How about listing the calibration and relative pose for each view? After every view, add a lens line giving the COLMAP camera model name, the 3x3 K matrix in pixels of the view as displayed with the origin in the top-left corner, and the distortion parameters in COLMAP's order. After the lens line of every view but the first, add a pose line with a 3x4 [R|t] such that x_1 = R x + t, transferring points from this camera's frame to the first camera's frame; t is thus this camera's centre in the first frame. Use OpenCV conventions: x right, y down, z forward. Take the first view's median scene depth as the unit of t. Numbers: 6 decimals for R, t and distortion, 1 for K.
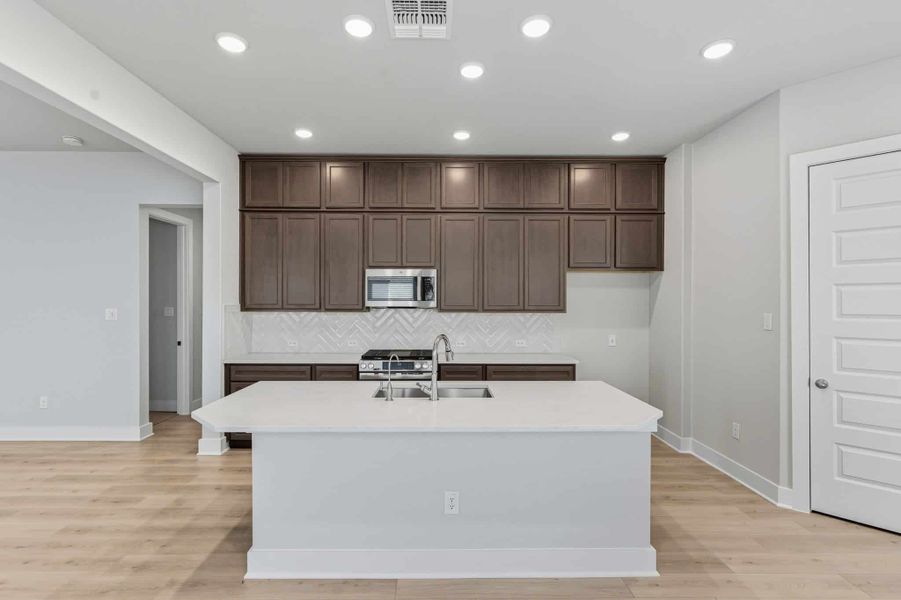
lens RADIAL K [[424.0, 0, 442.0], [0, 424.0, 301.4], [0, 0, 1]] dist [-0.000468, 0.000555]
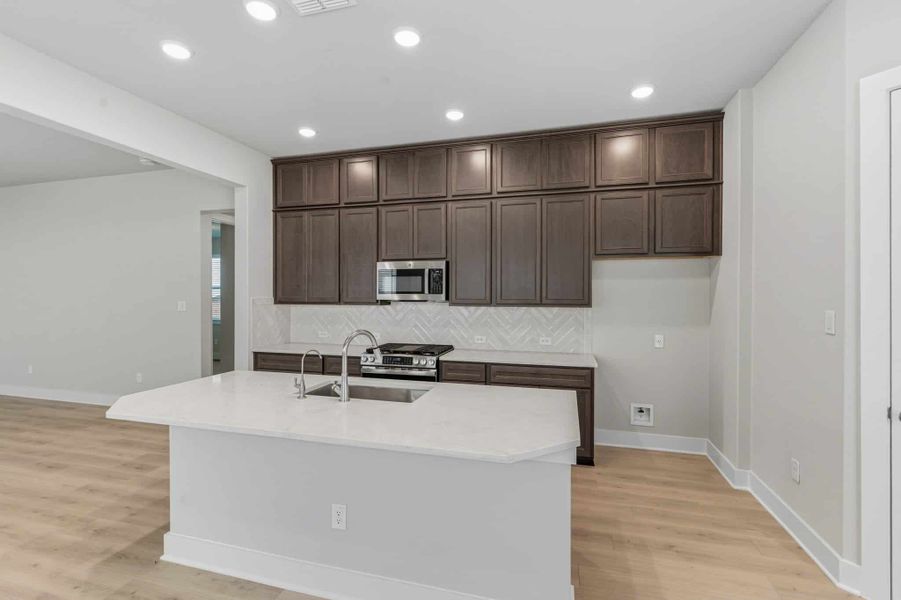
lens RADIAL K [[411.6, 0, 448.0], [0, 411.6, 297.1], [0, 0, 1]] dist [0.000032, -0.000249]
pose [[0.958543, 0.000099, -0.284948, 0.255336], [0.001107, 0.999991, 0.004071, 0.002198], [0.284945, -0.004218, 0.958534, 0.117746]]
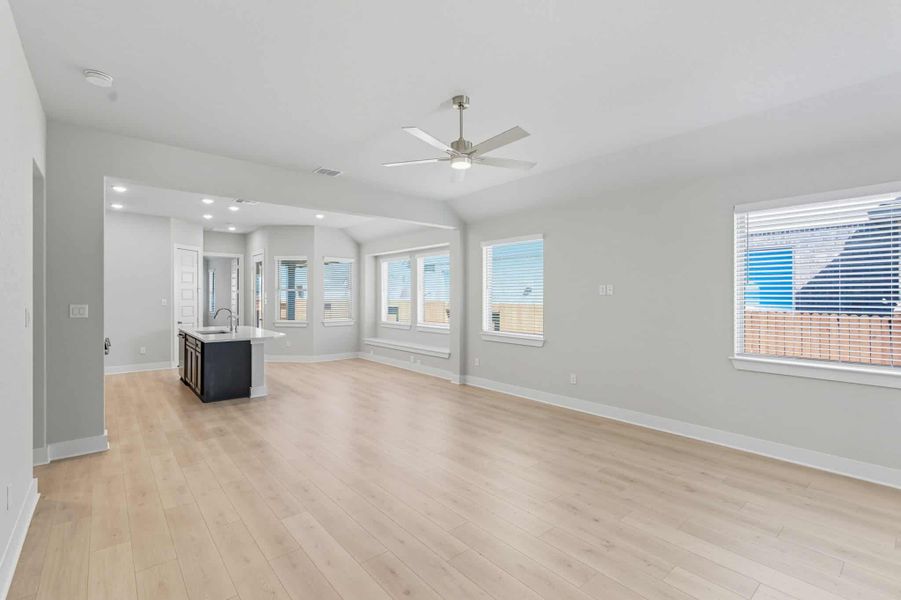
lens RADIAL K [[411.6, 0, 448.0], [0, 411.6, 297.1], [0, 0, 1]] dist [0.000032, -0.000249]
pose [[-0.639702, -0.007526, 0.768586, -1.674194], [-0.003084, 0.999969, 0.007225, -0.006783], [-0.768617, 0.002251, -0.639706, 0.920315]]
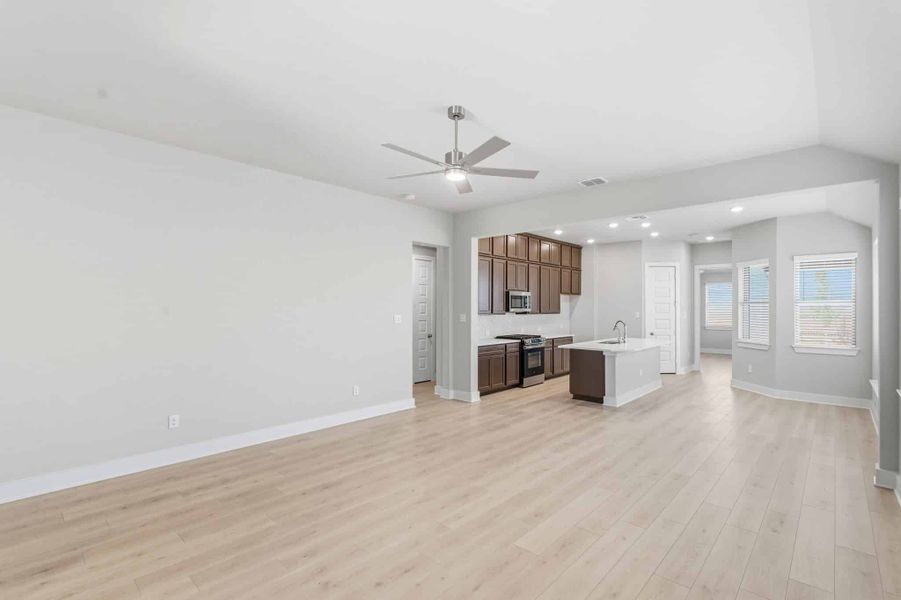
lens RADIAL K [[418.4, 0, 450.7], [0, 418.4, 304.4], [0, 0, 1]] dist [-0.001045, -0.000056]
pose [[0.685988, 0.003640, 0.727604, -1.660274], [-0.000132, 0.999988, -0.004877, -0.010556], [-0.727613, 0.003249, 0.685980, -0.055470]]
